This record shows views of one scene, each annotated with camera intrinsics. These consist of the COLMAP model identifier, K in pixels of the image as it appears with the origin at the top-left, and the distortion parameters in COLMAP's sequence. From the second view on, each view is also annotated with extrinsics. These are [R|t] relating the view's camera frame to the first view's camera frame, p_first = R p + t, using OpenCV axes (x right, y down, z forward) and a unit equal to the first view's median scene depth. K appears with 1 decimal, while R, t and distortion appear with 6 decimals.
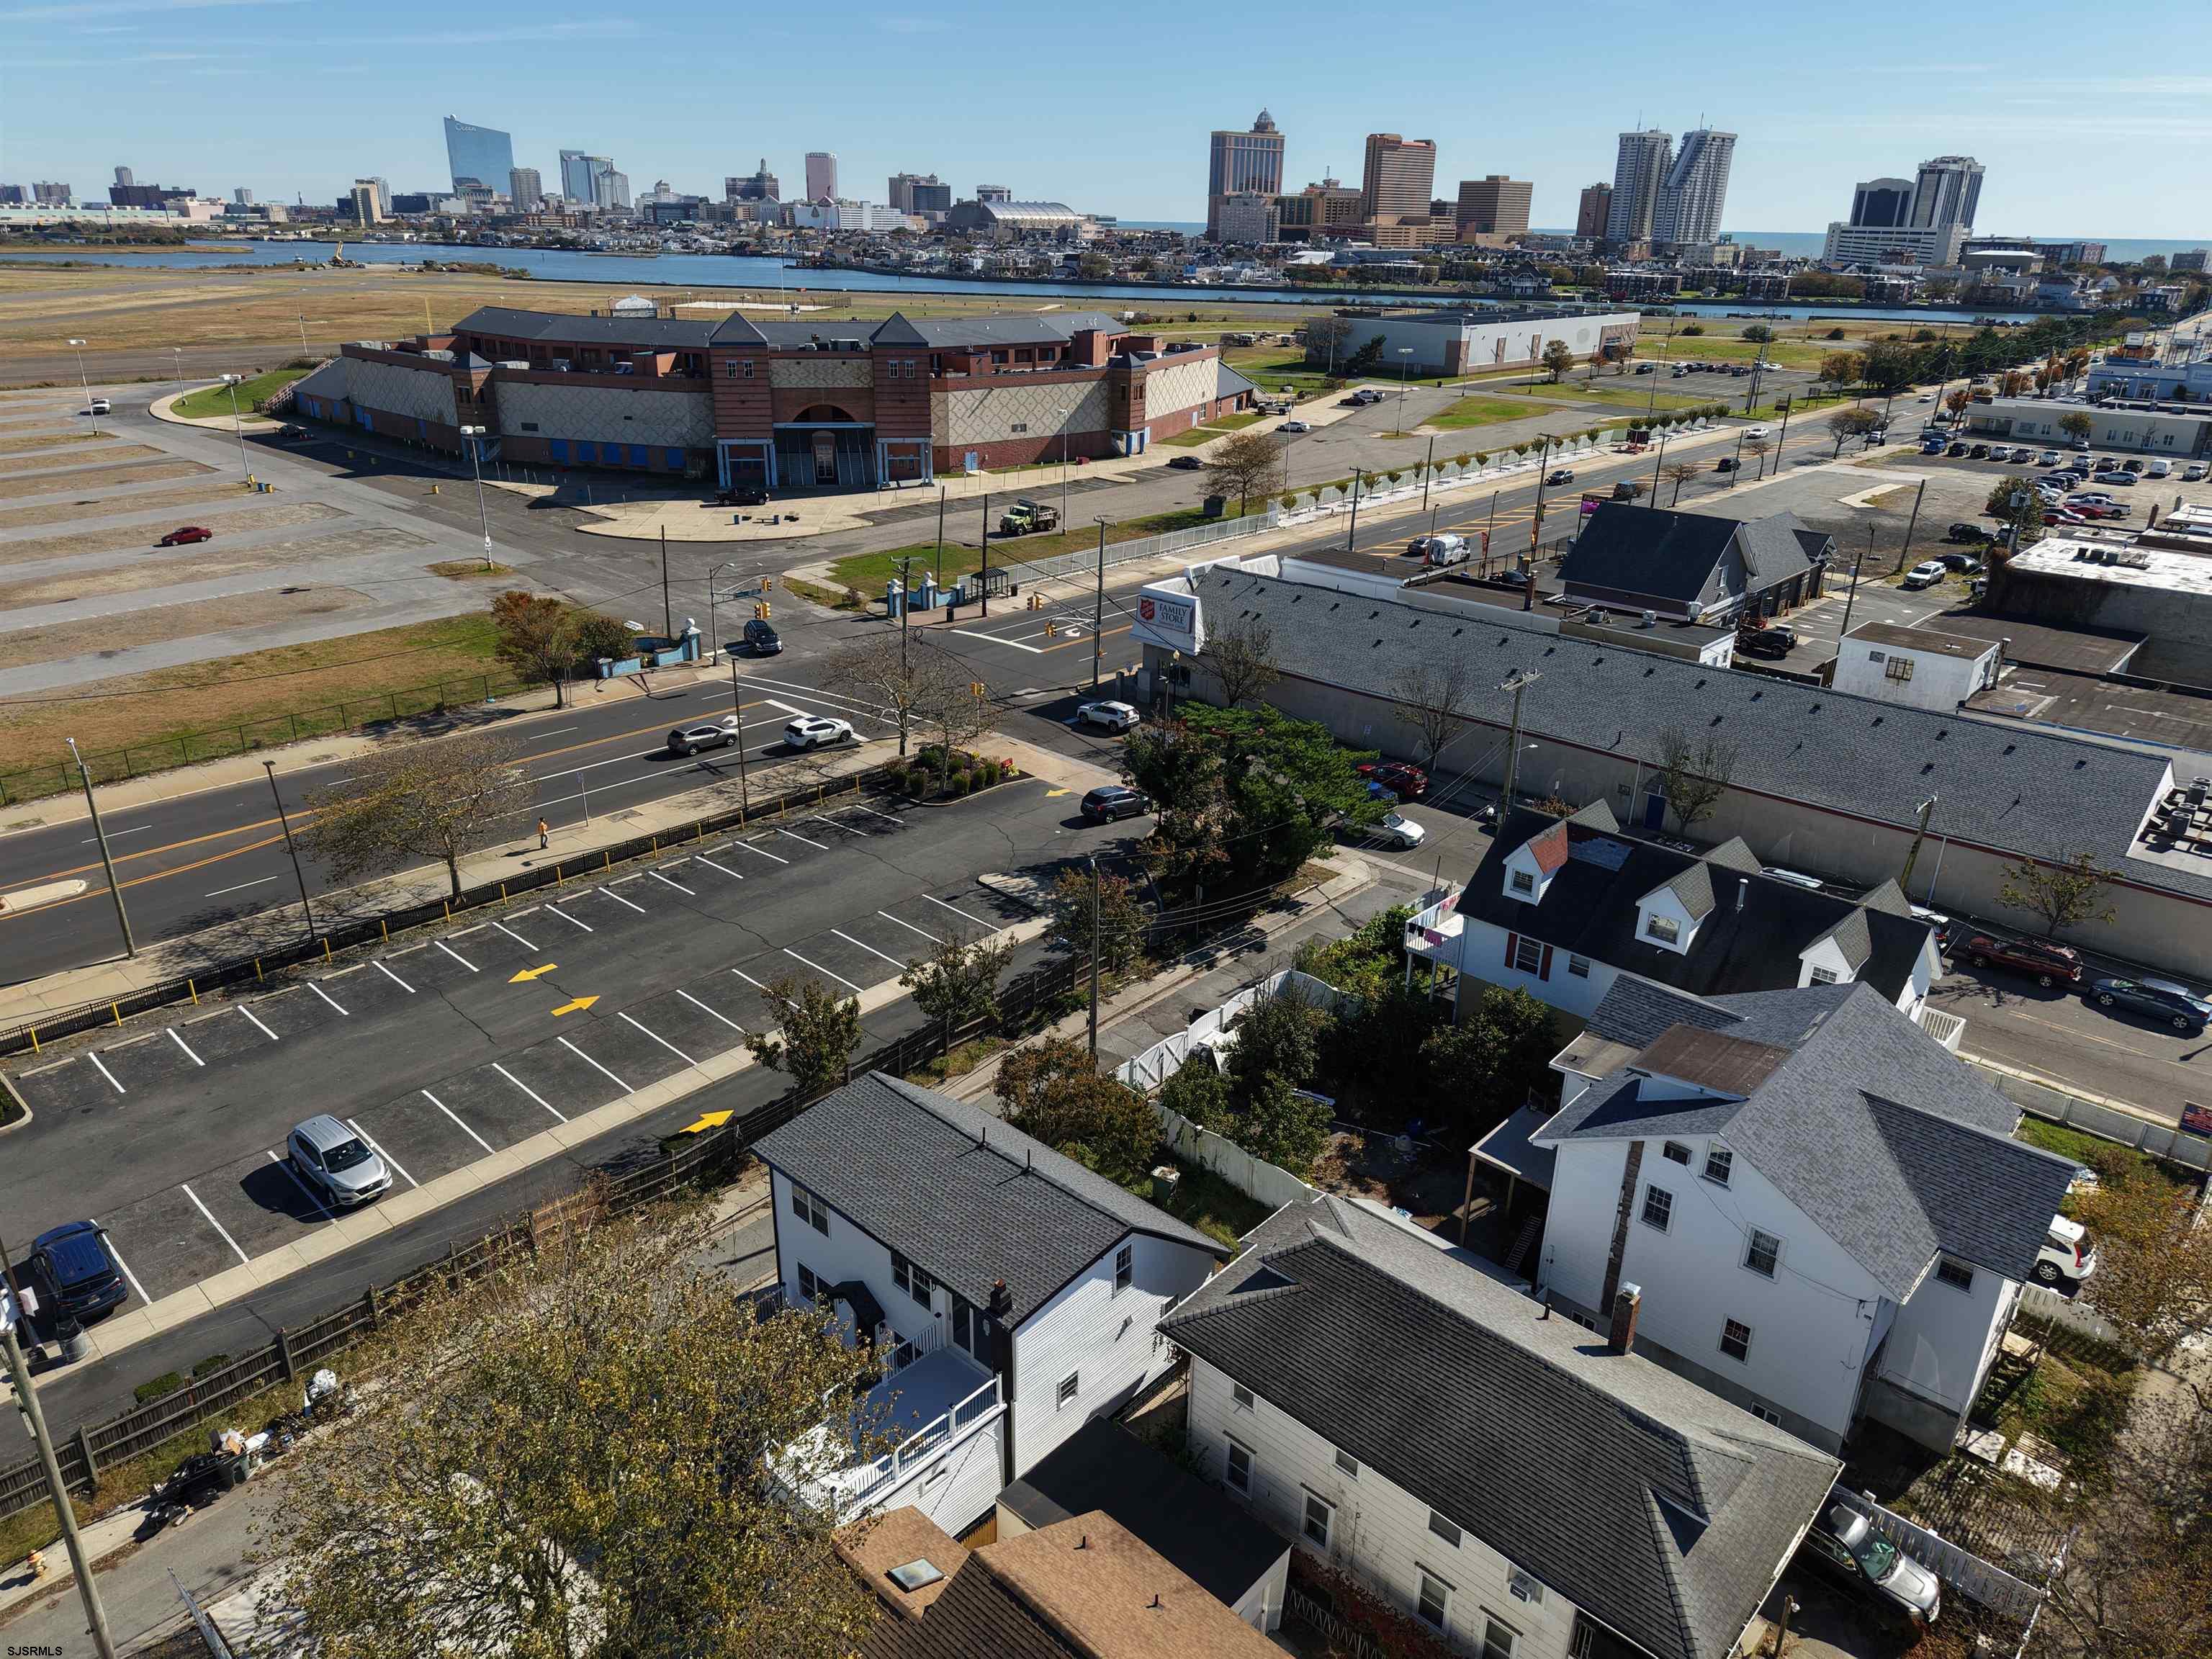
lens RADIAL K [[1478.0, 0, 1091.2], [0, 1478.0, 819.7], [0, 0, 1]] dist [0.022755, -0.022650]
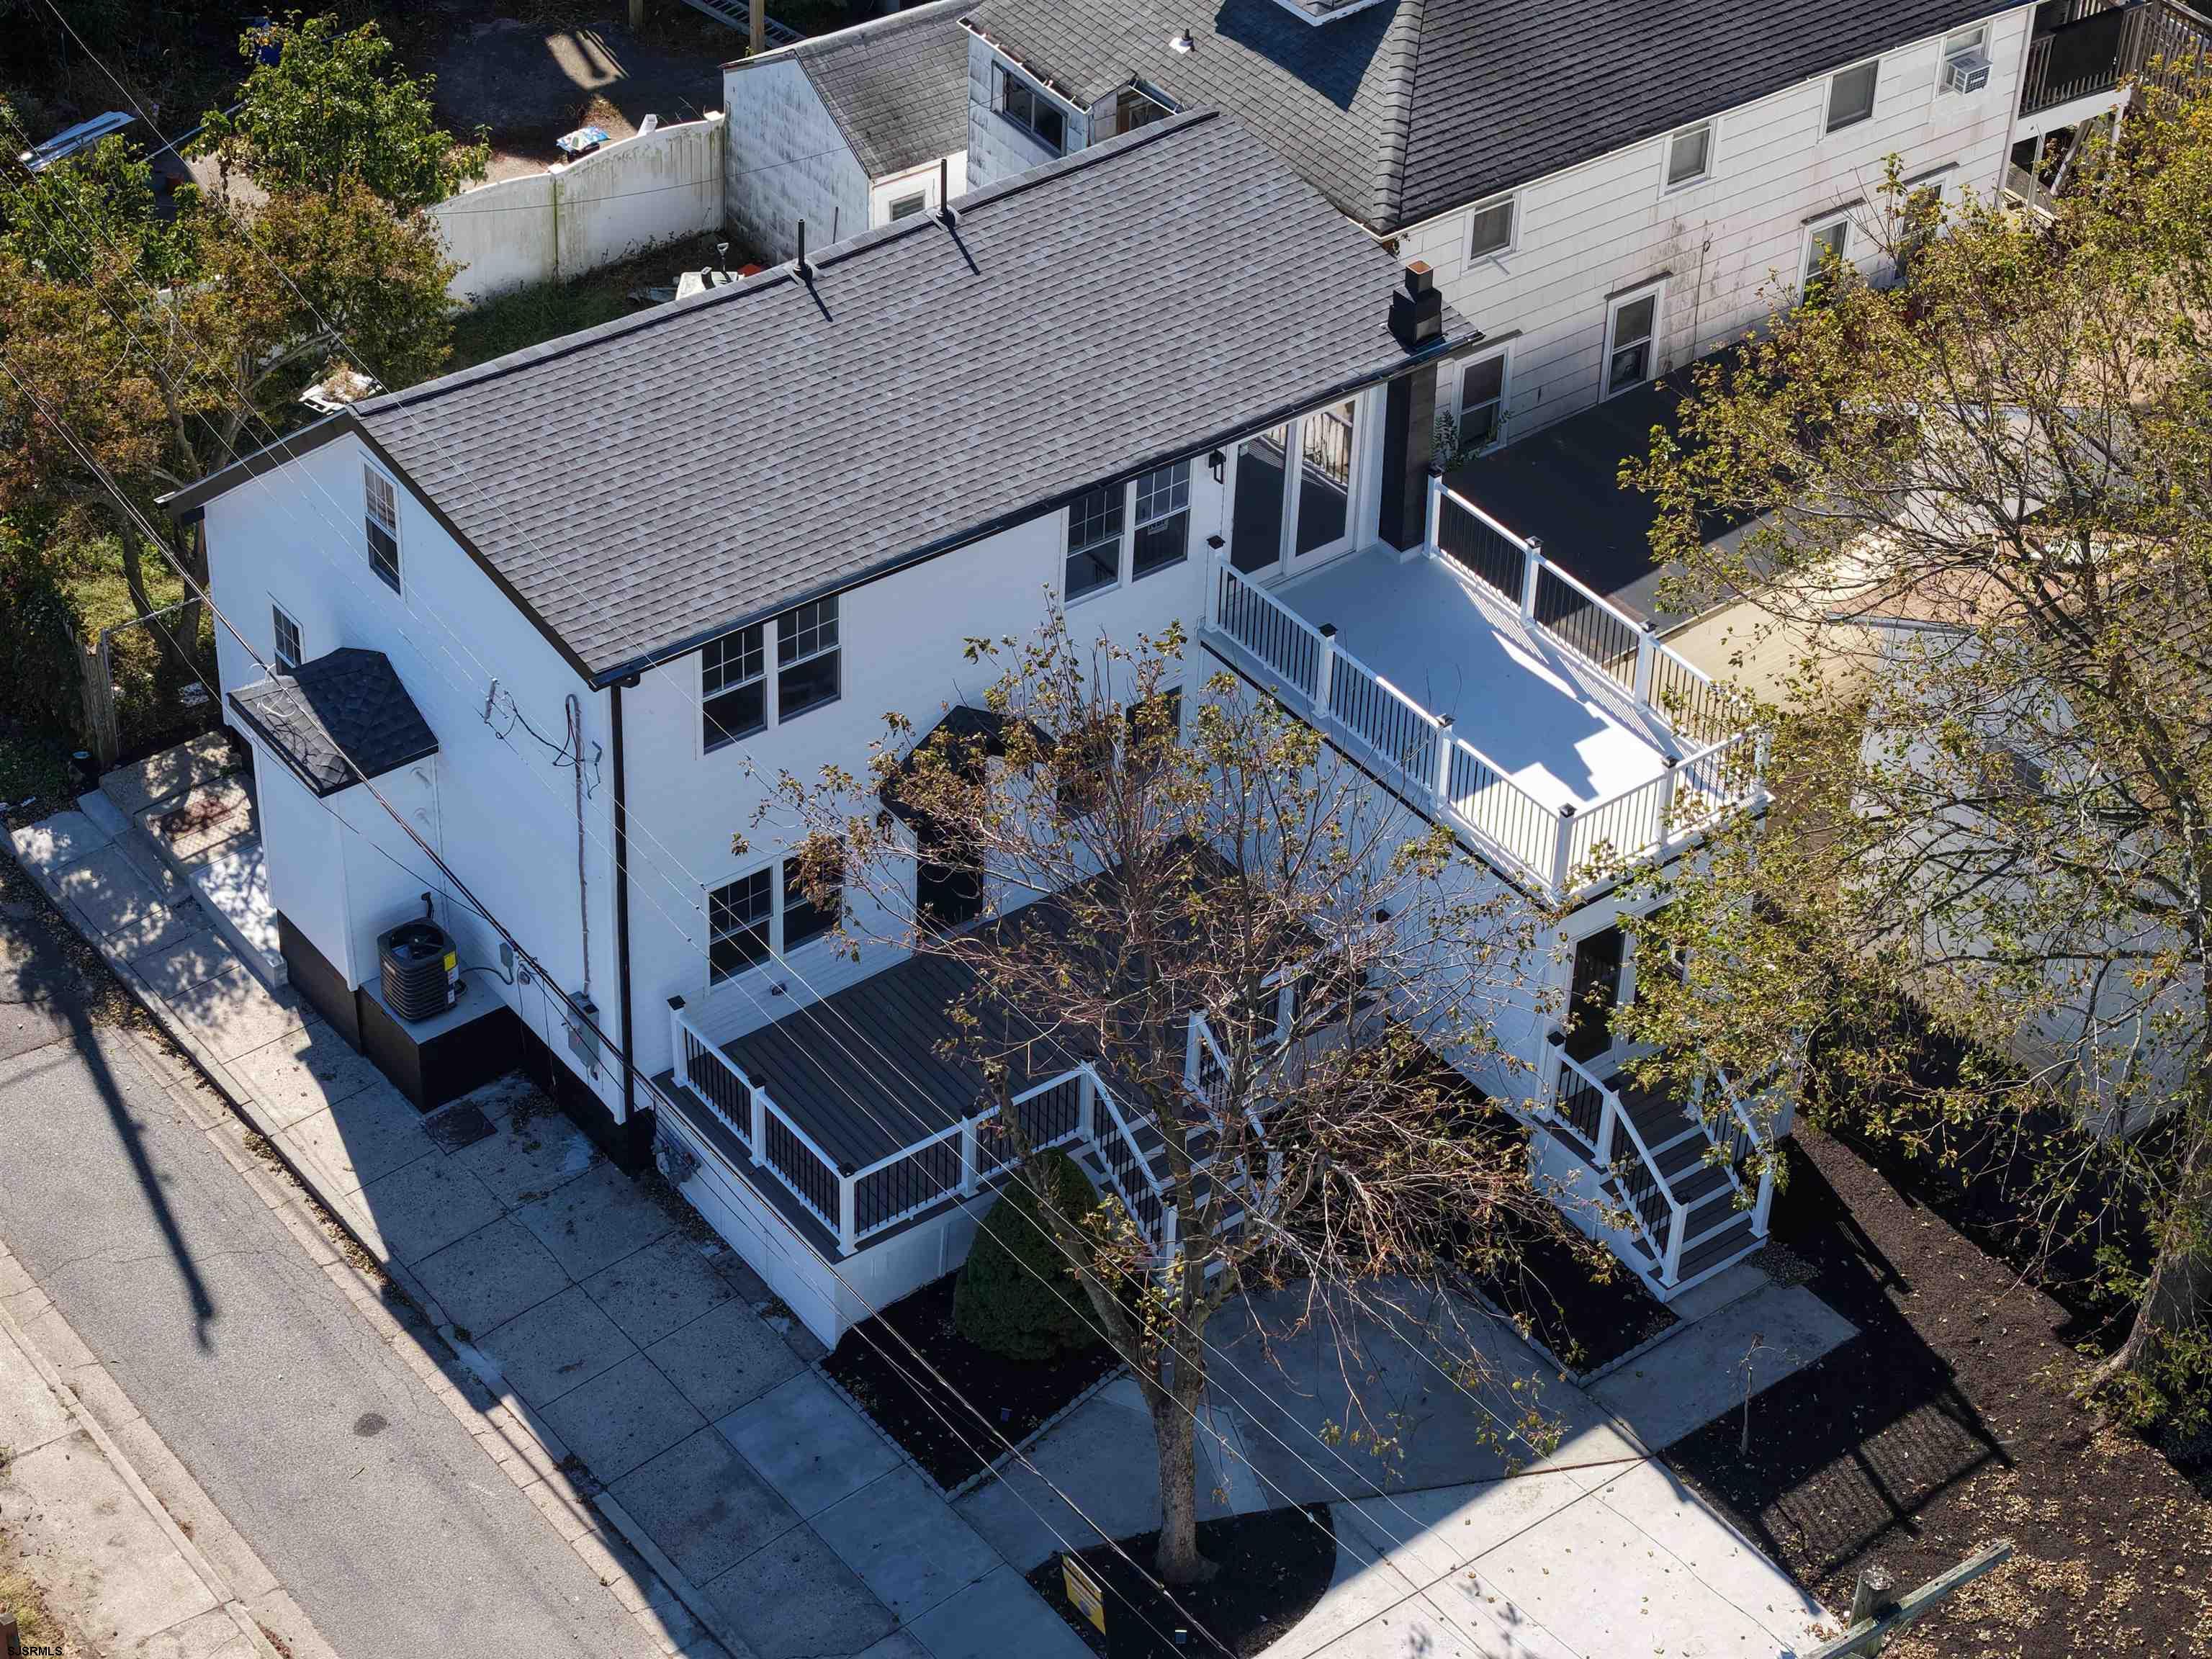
lens RADIAL K [[4682.9, 0, 1118.3], [0, 4682.9, 800.4], [0, 0, 1]] dist [-0.251301, 1.362205]
pose [[0.169923, -0.607149, 0.776206, -0.561954], [0.344620, 0.774539, 0.530402, -0.140405], [-0.923235, 0.177369, 0.340848, 0.311733]]
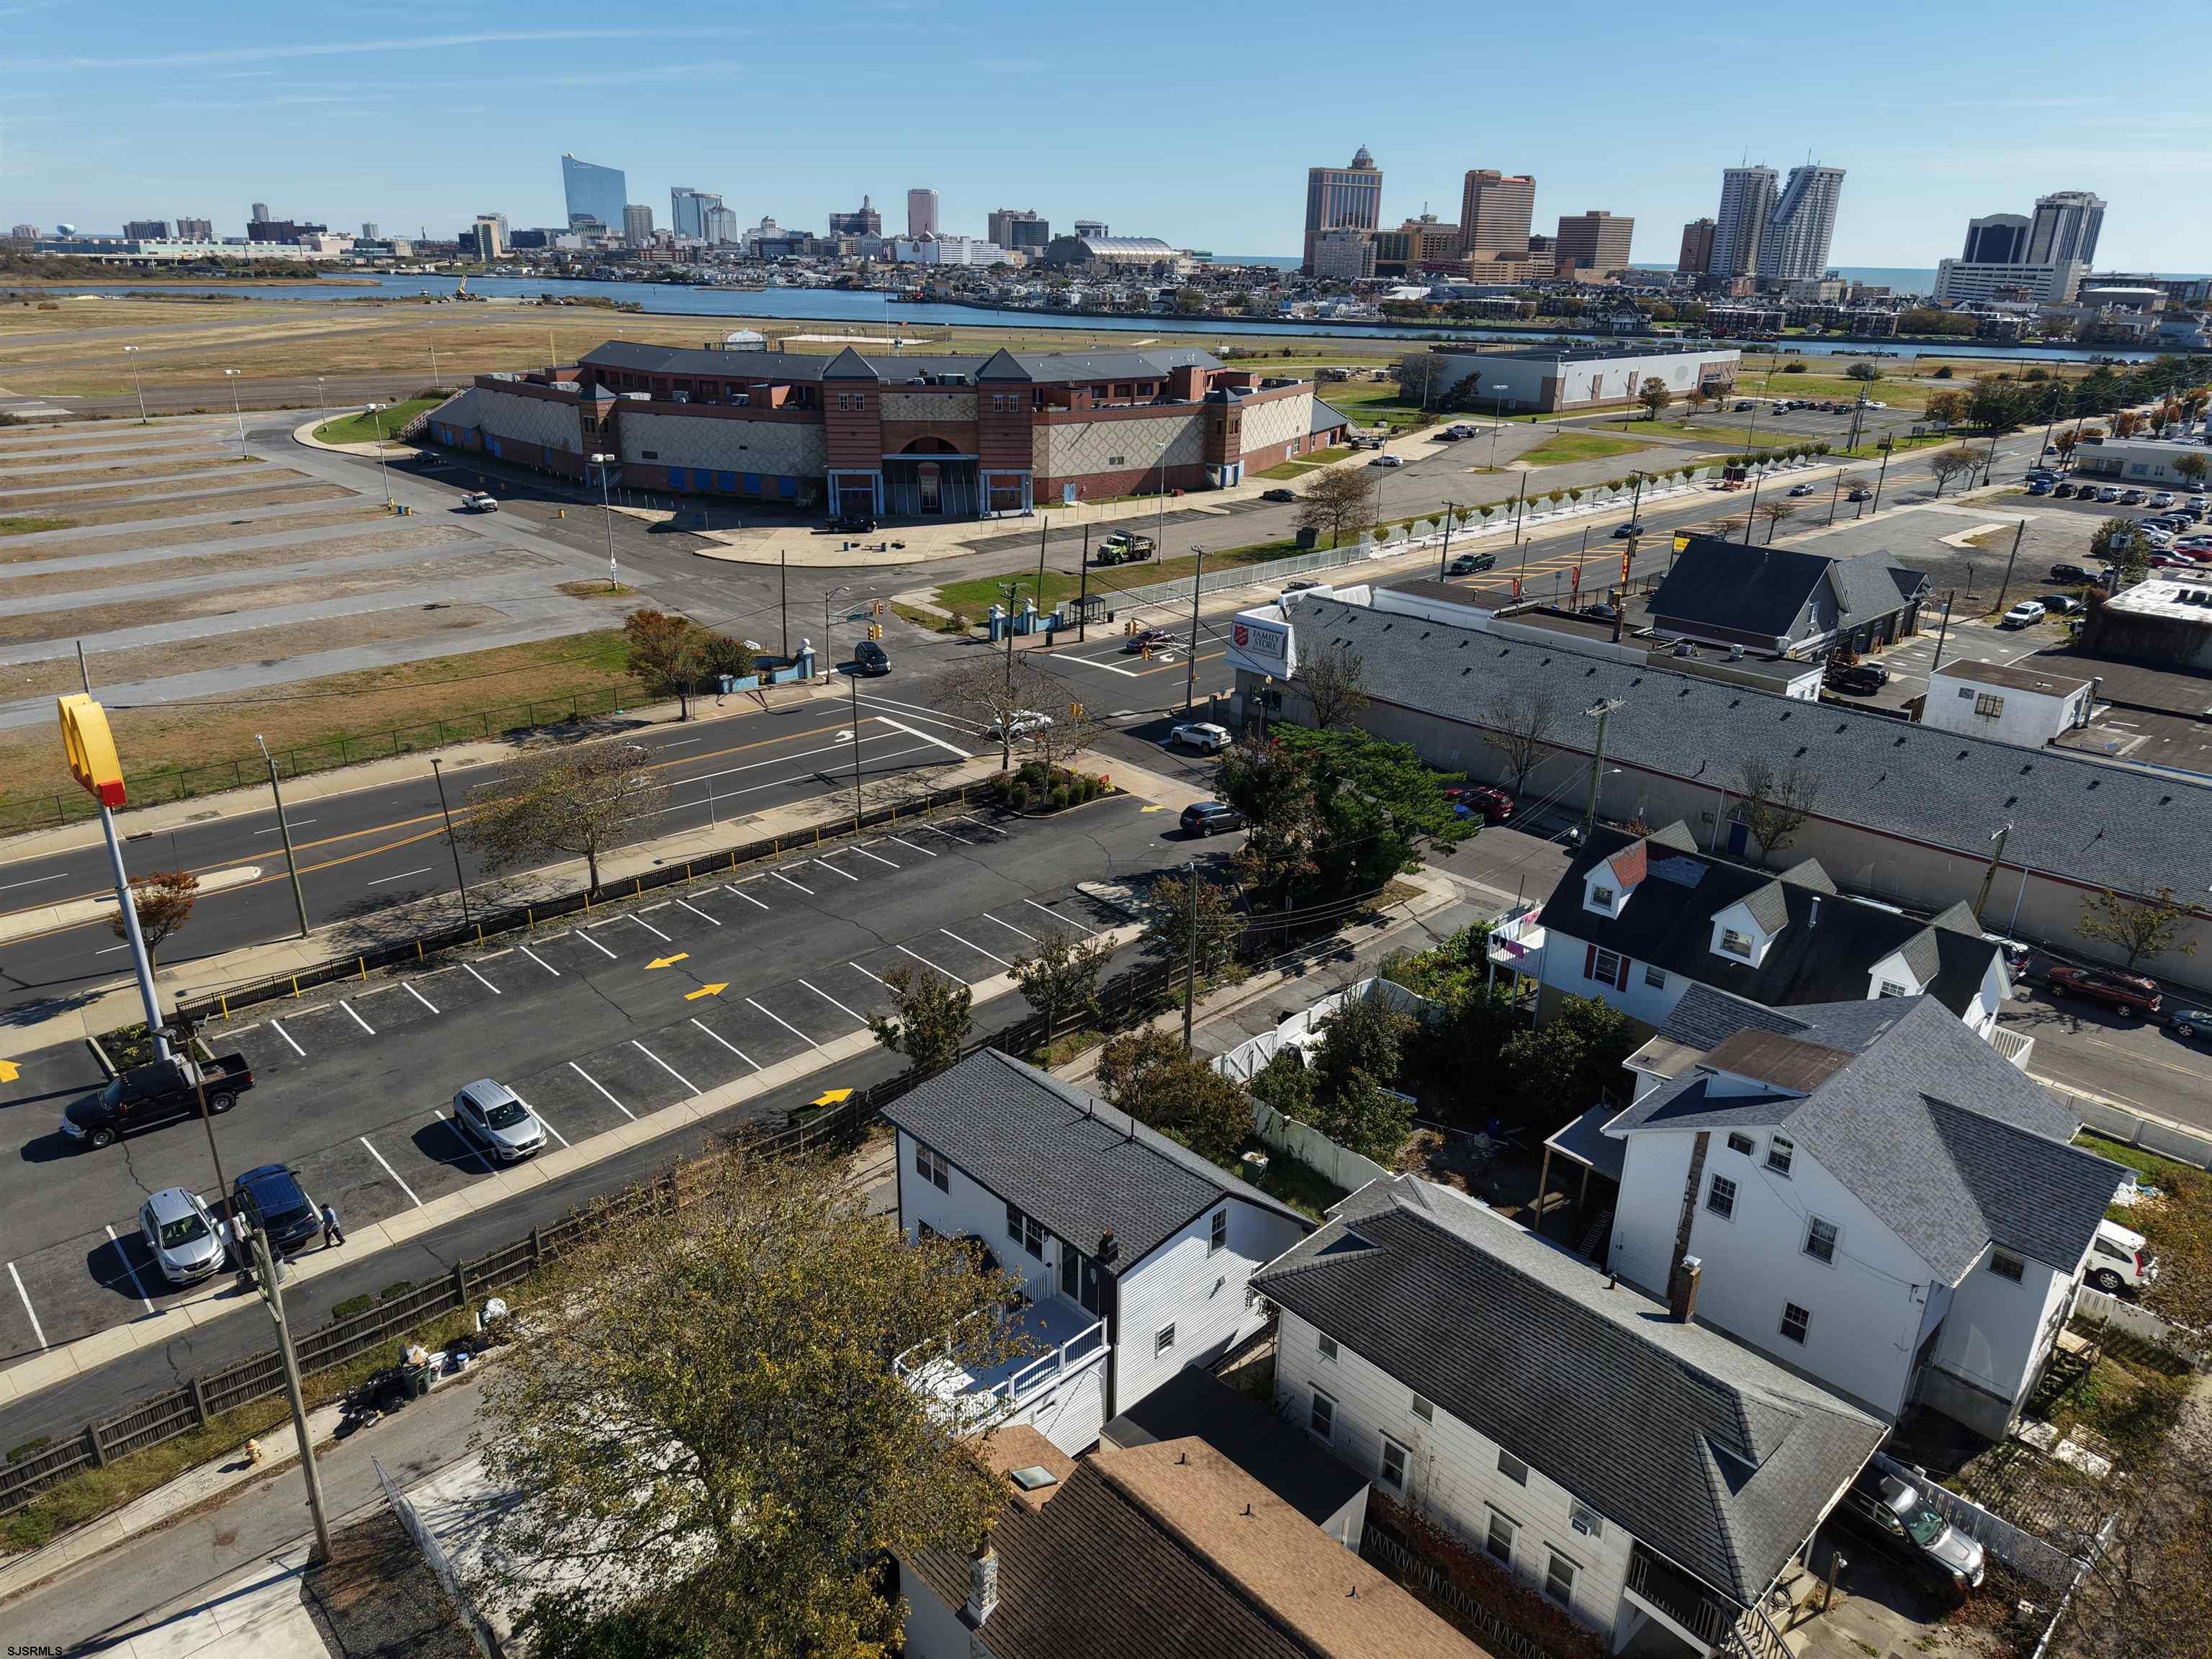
lens RADIAL K [[1478.0, 0, 1091.2], [0, 1478.0, 819.7], [0, 0, 1]] dist [0.022755, -0.022650]
pose [[0.998191, 0.022397, -0.055787, -0.009196], [-0.023514, 0.999534, -0.019449, 0.012529], [0.055325, 0.020725, 0.998253, -0.051379]]
